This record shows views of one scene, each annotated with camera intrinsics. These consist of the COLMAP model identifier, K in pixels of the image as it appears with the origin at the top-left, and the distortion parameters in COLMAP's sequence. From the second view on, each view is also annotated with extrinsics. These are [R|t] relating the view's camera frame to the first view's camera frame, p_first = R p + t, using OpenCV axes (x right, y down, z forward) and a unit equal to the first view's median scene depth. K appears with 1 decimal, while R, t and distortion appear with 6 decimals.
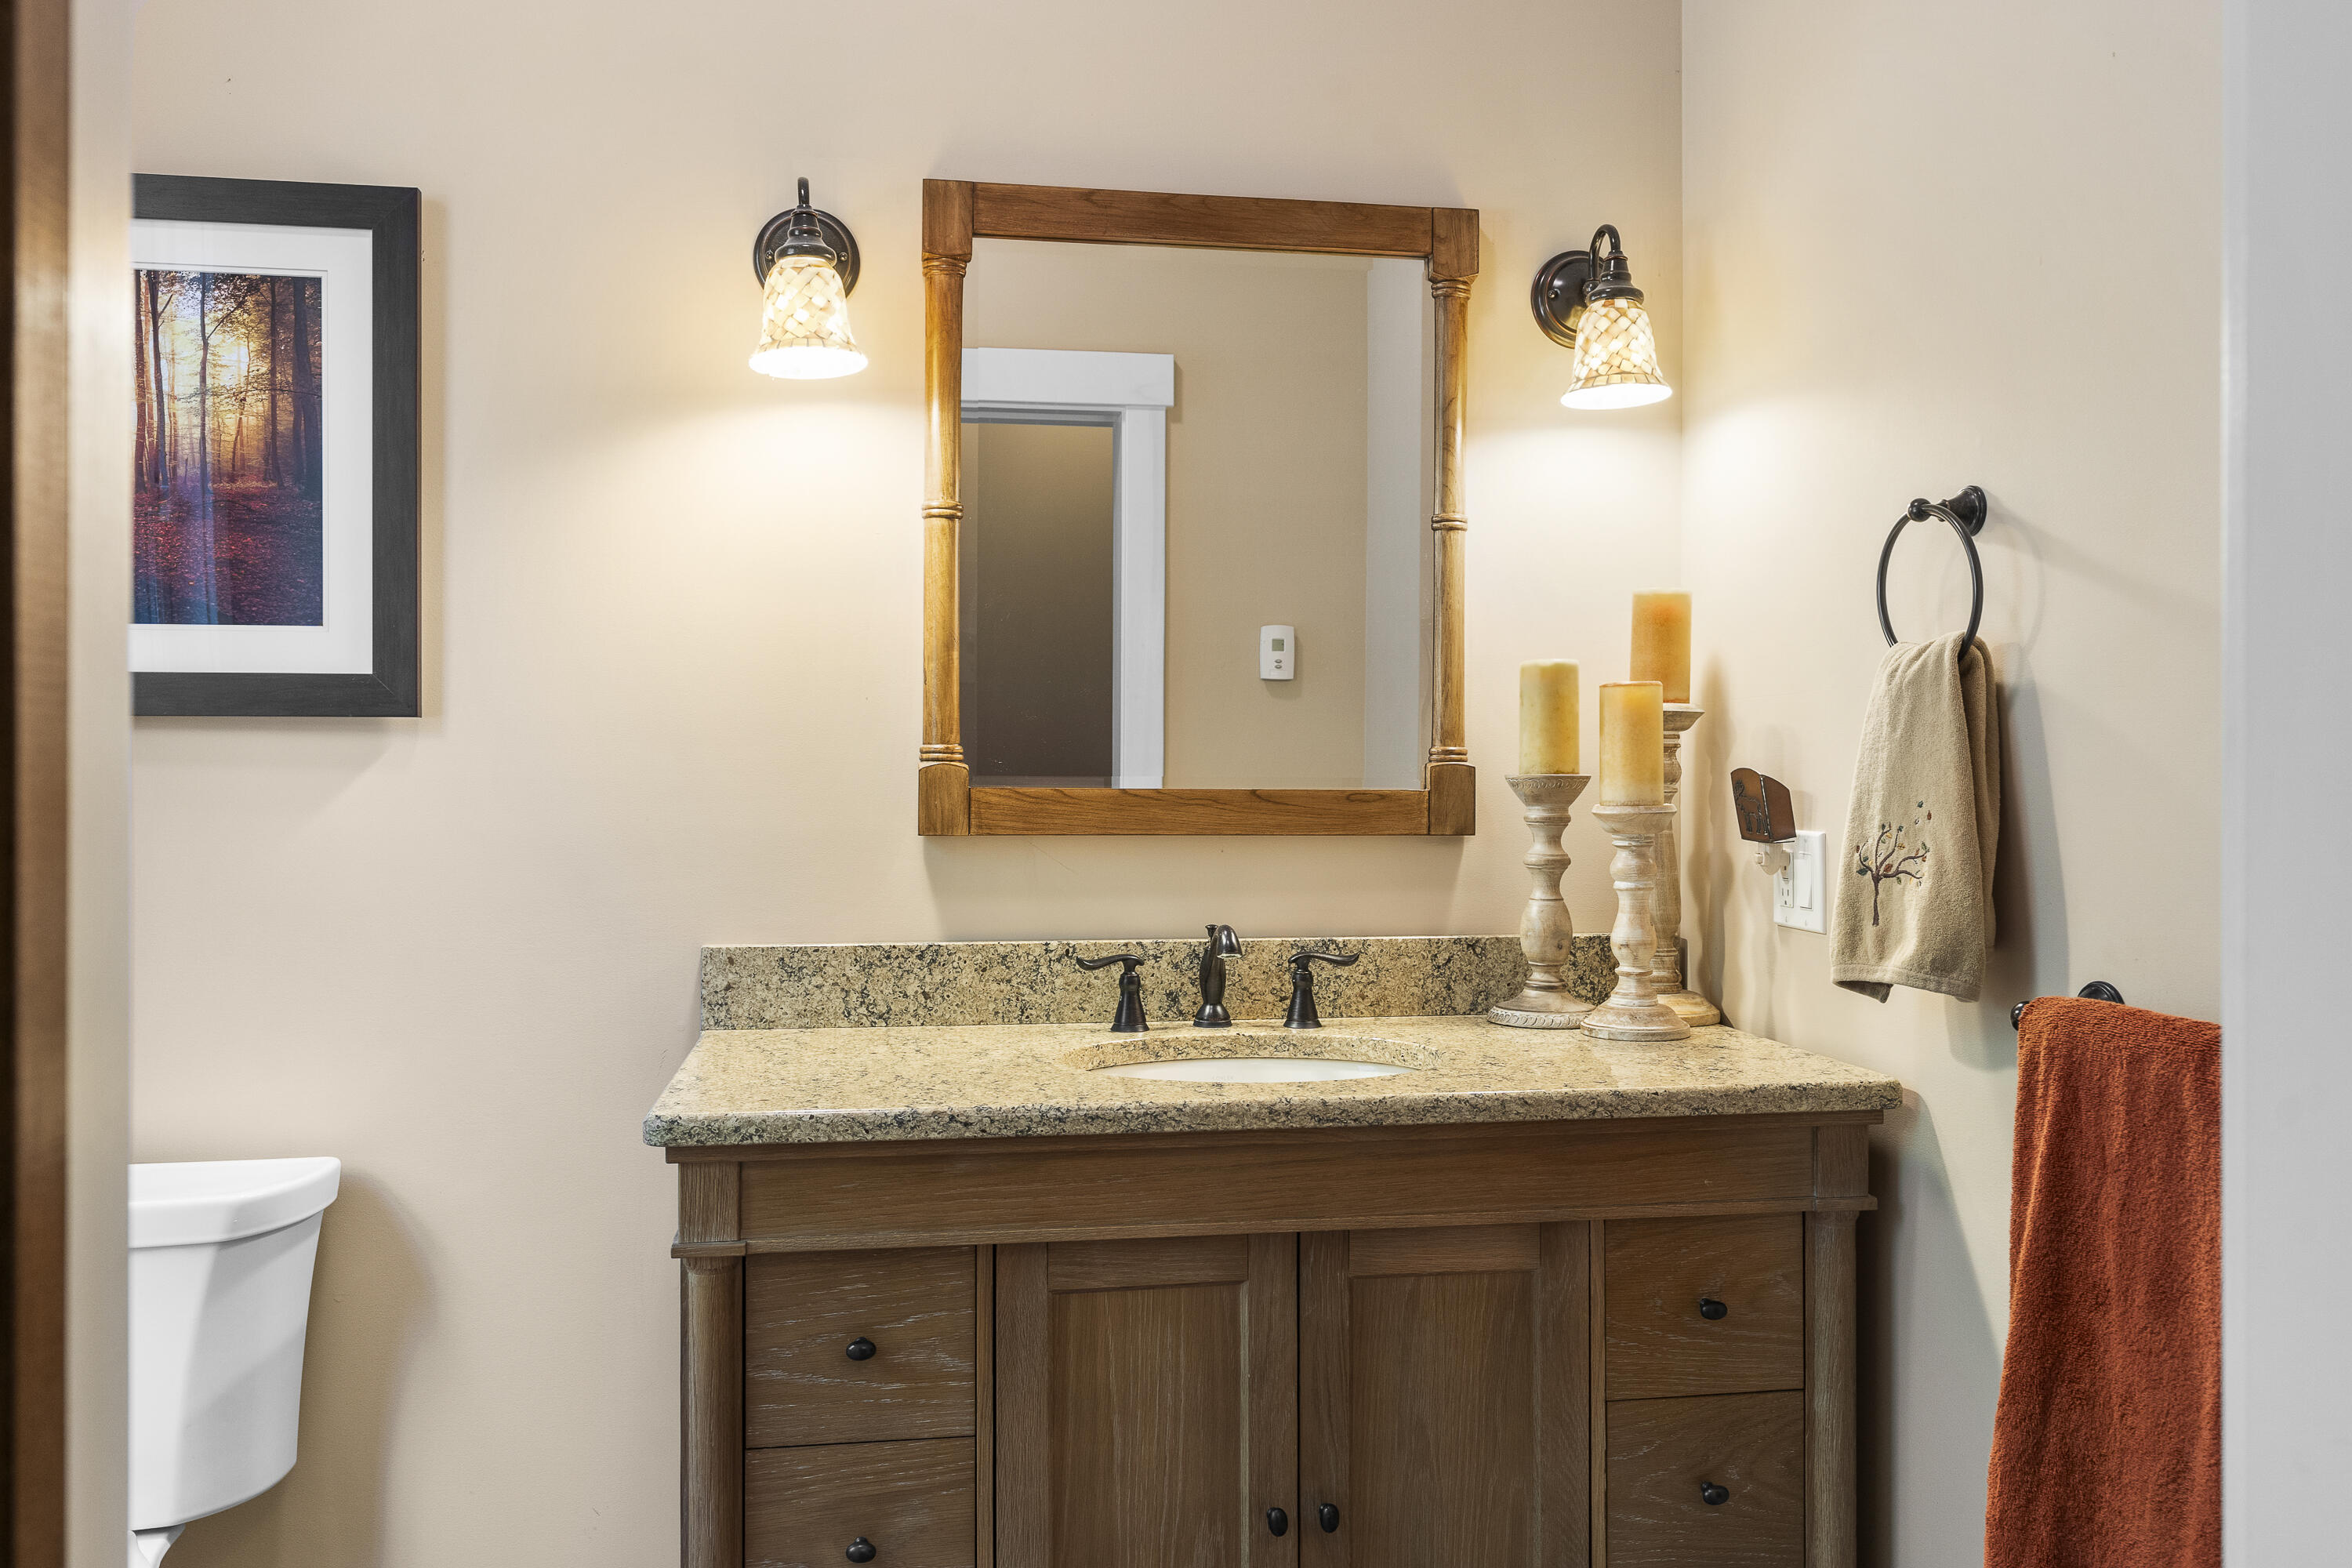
lens RADIAL K [[1852.8, 0, 1176.3], [0, 1852.8, 783.0], [0, 0, 1]] dist [0.006594, 0.001036]
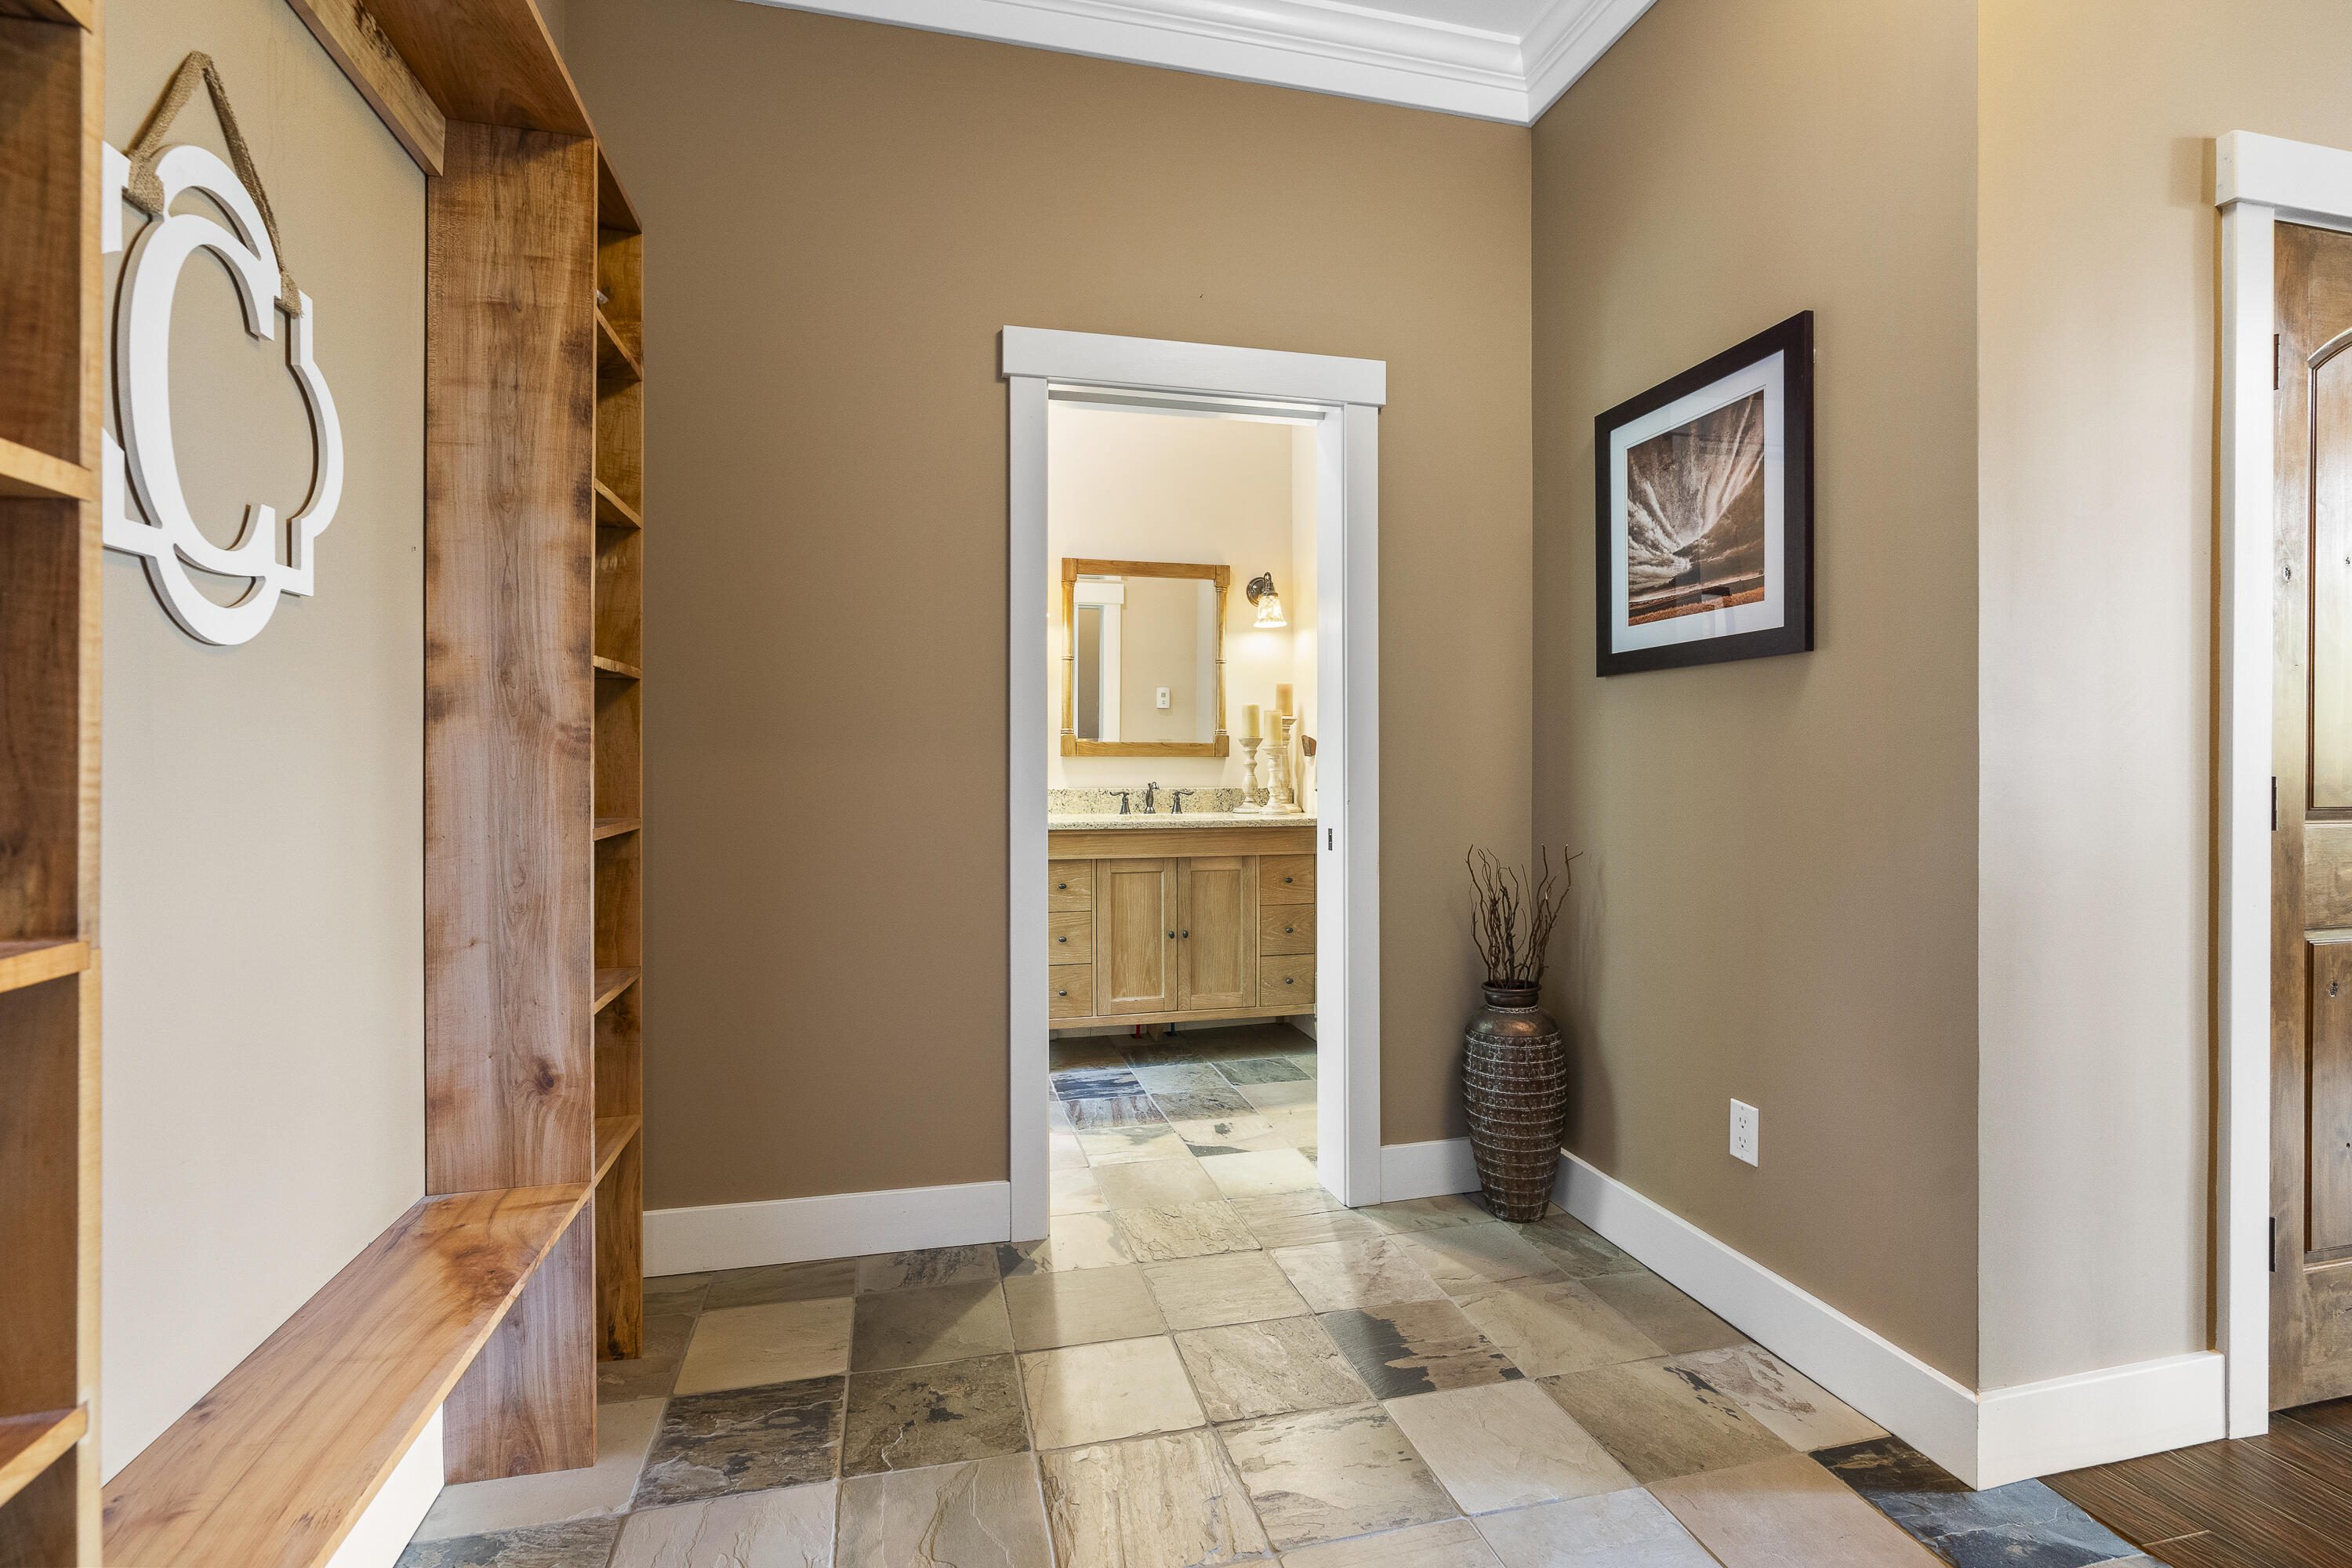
lens RADIAL K [[1068.9, 0, 1178.2], [0, 1068.9, 769.8], [0, 0, 1]] dist [-0.009131, 0.001809]
pose [[0.996774, -0.001932, 0.080236, -0.082070], [0.001721, 0.999995, 0.002697, 0.047197], [-0.080241, -0.002550, 0.996772, -0.900112]]
